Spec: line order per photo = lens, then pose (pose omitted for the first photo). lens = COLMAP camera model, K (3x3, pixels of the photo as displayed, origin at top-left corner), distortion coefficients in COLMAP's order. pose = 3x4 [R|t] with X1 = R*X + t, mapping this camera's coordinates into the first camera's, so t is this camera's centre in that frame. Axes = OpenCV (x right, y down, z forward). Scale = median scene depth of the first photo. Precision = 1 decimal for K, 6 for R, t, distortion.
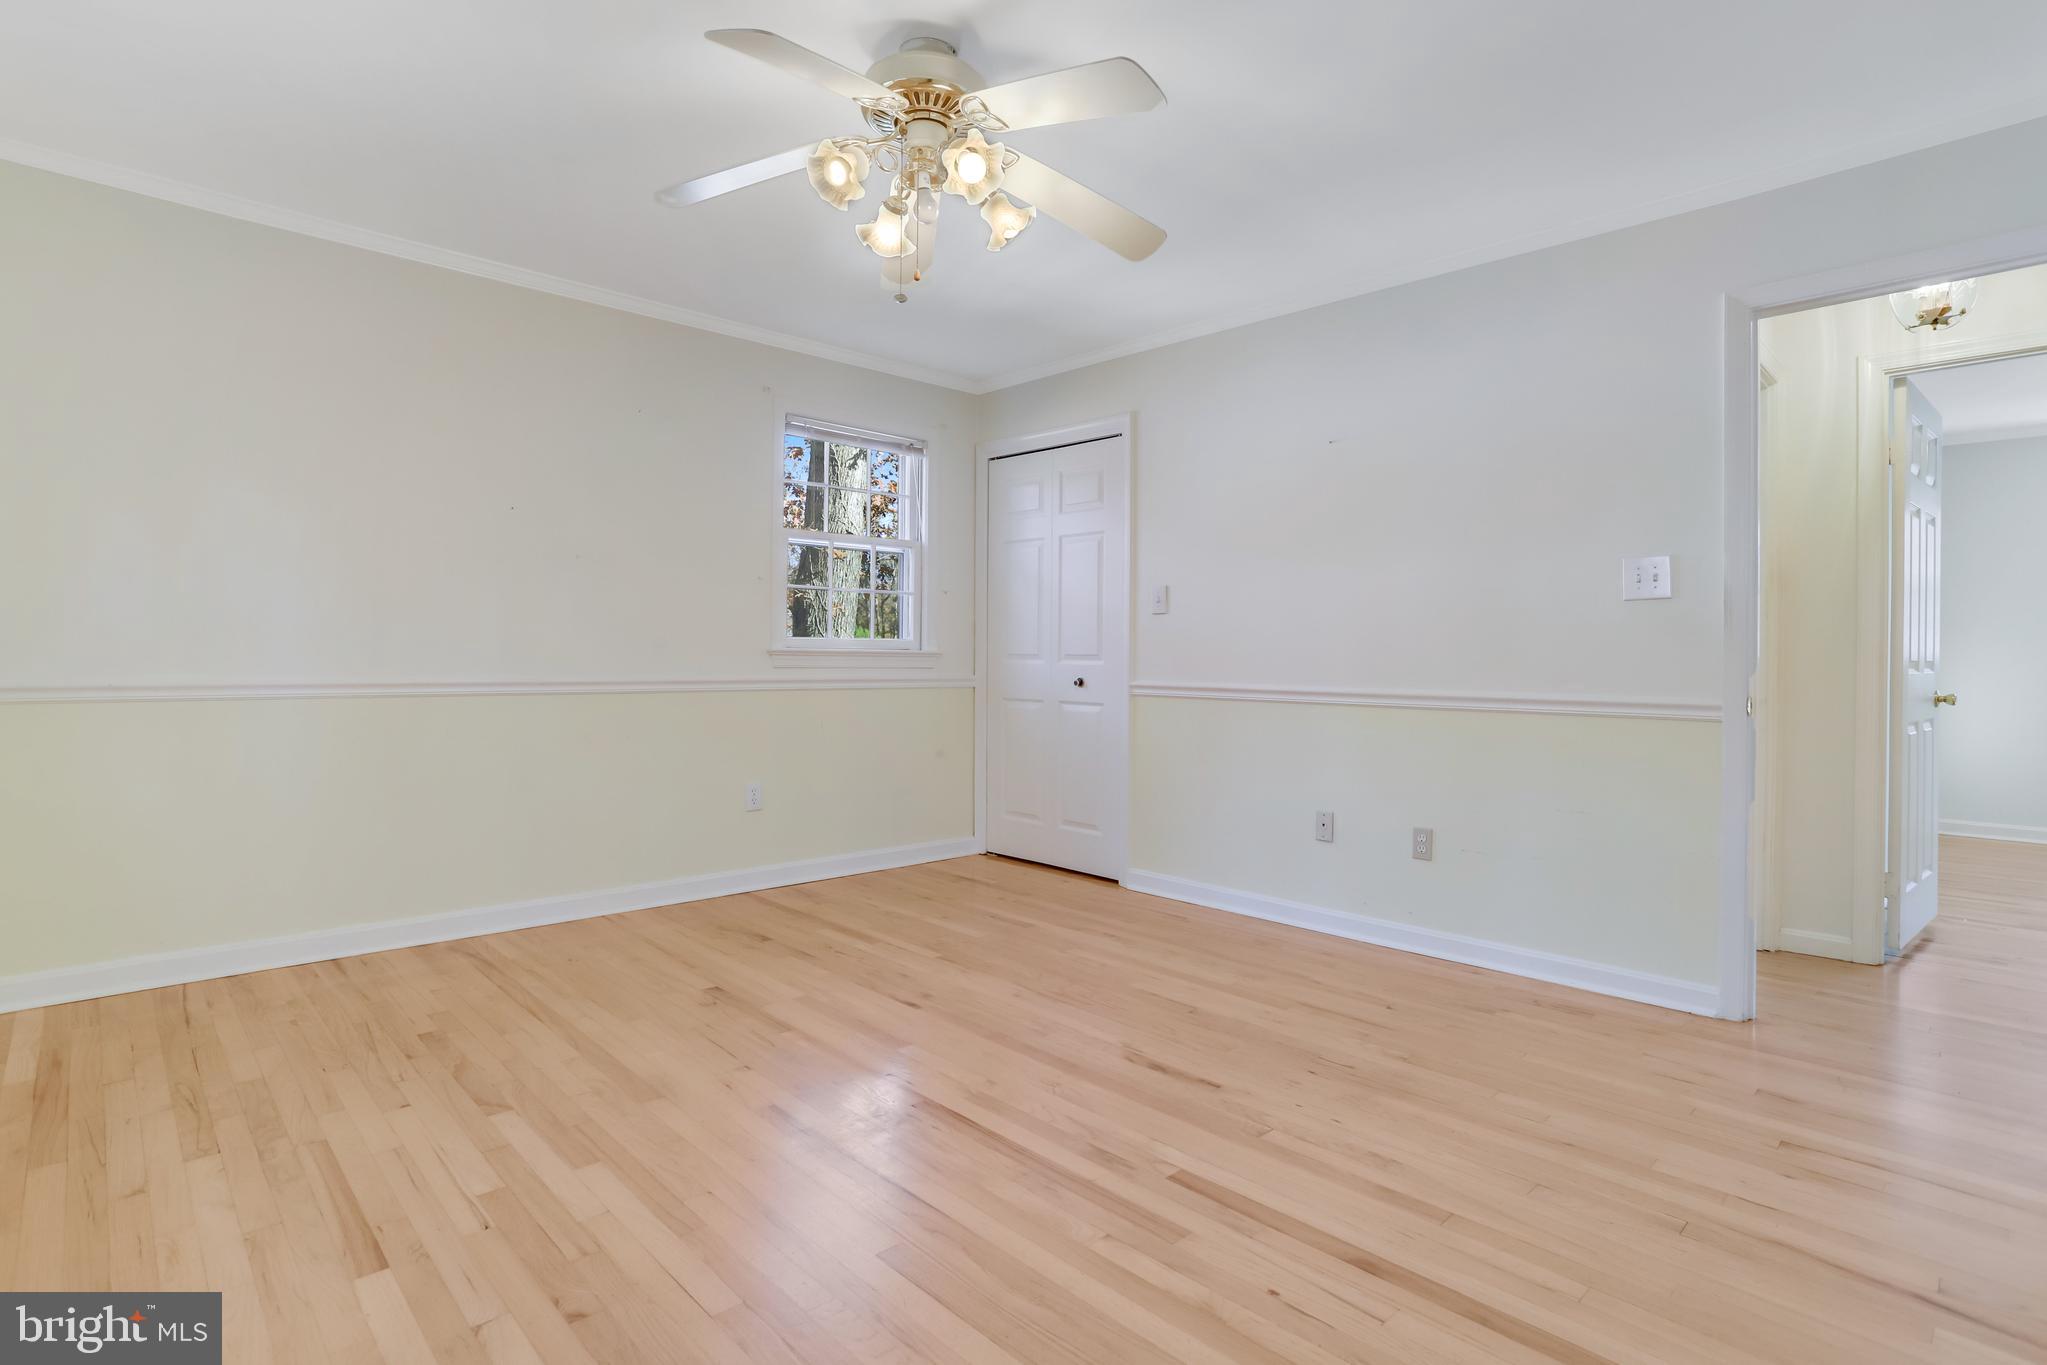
lens RADIAL K [[1015.5, 0, 1017.2], [0, 1015.5, 660.3], [0, 0, 1]] dist [-0.064878, 0.035190]
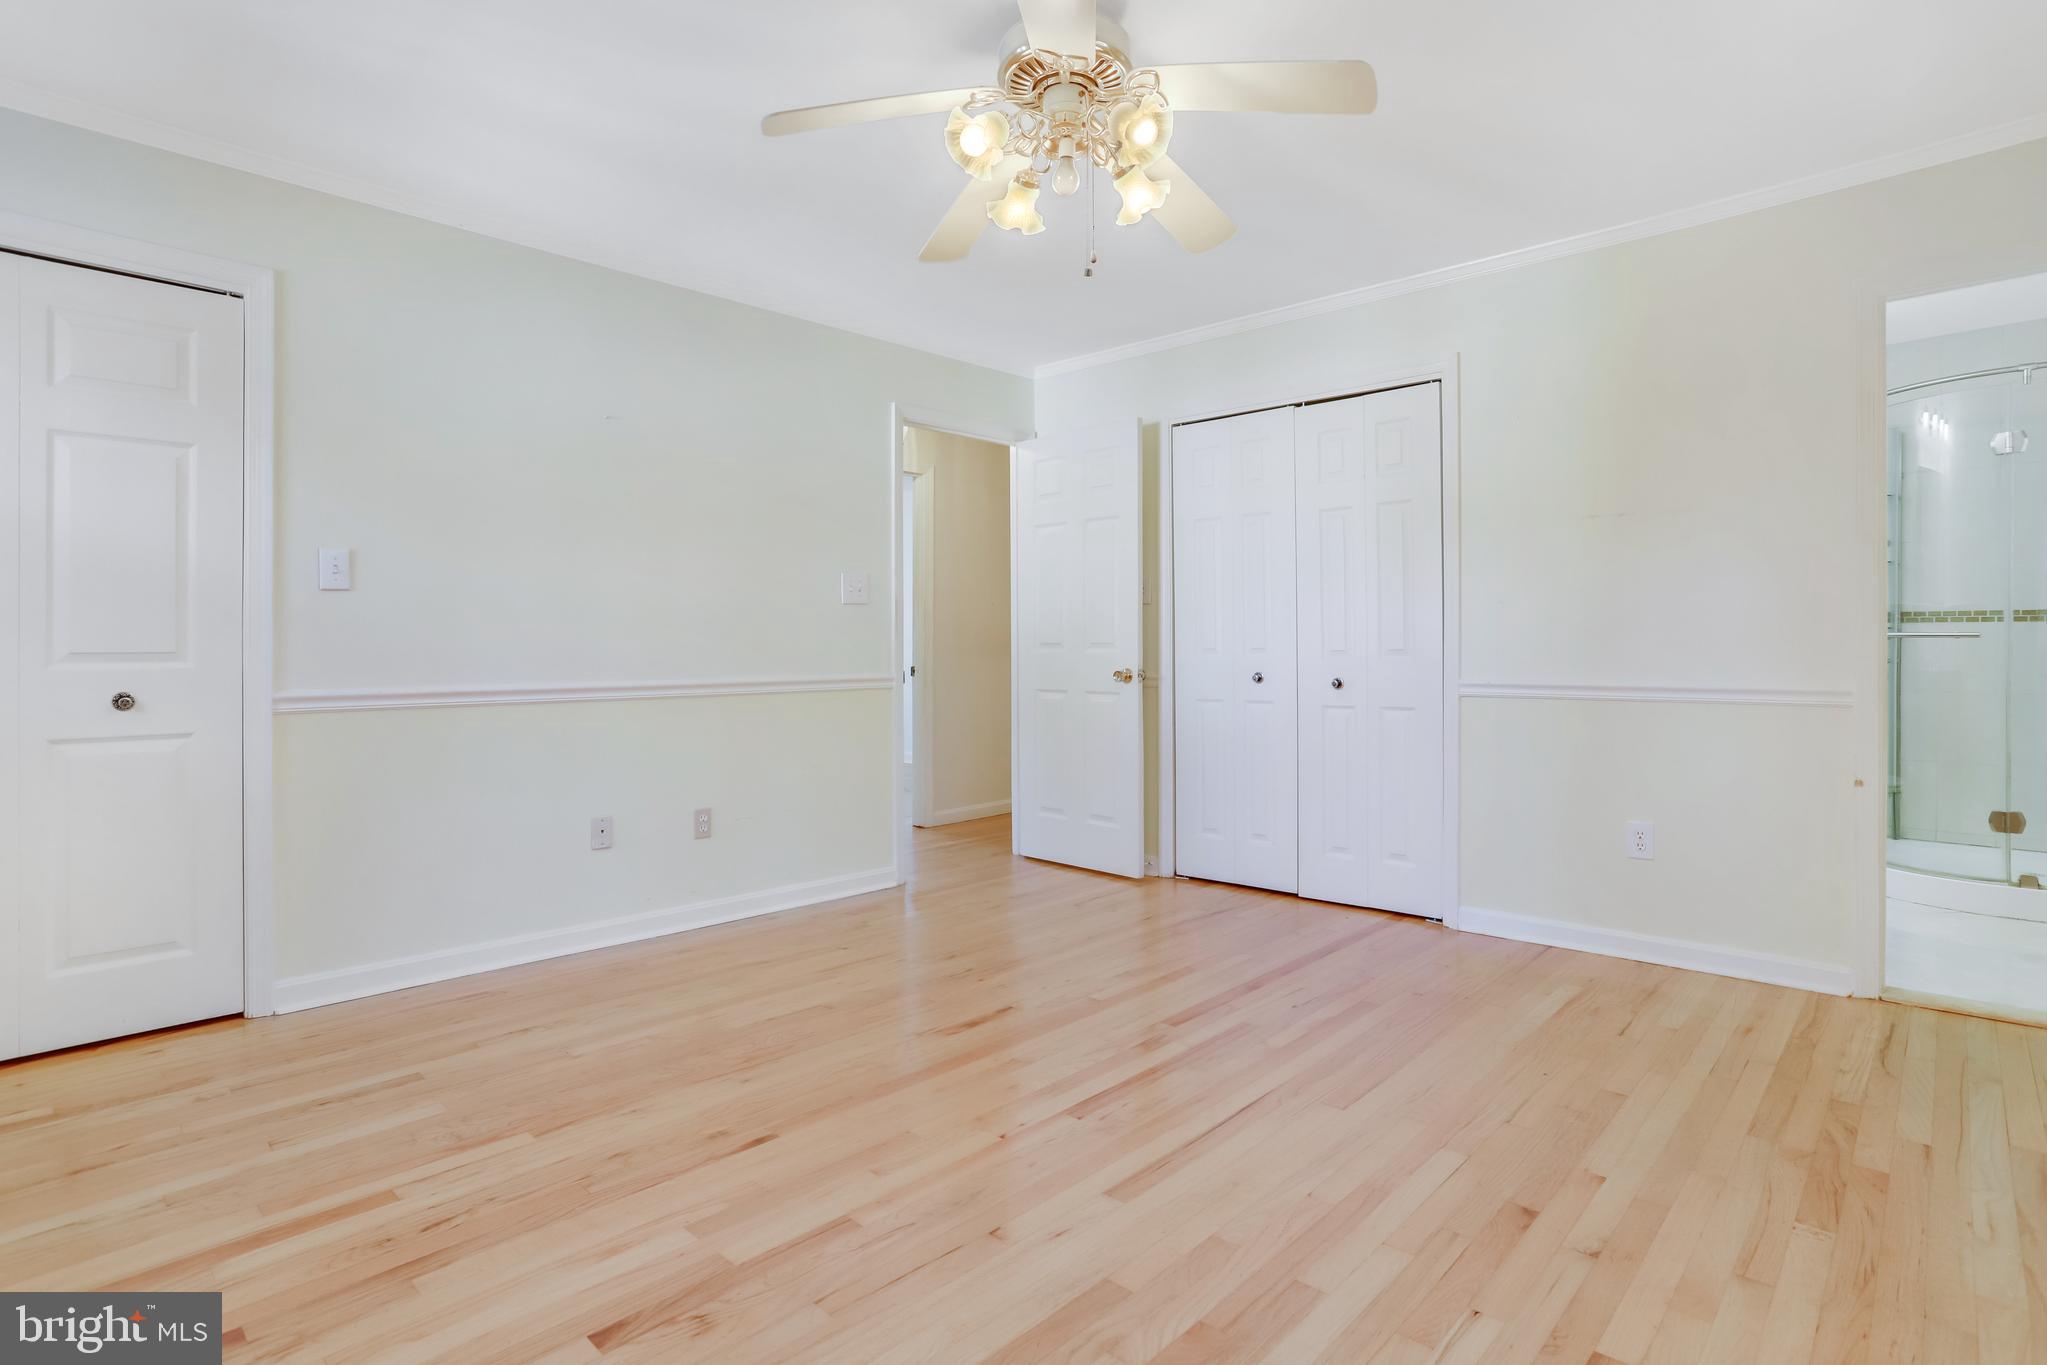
lens RADIAL K [[1015.5, 0, 1017.2], [0, 1015.5, 660.3], [0, 0, 1]] dist [-0.064878, 0.035190]
pose [[-0.035113, -0.019604, 0.999191, -0.796195], [0.011101, 0.999738, 0.020005, -0.010055], [-0.999322, 0.011794, -0.034887, 0.824905]]
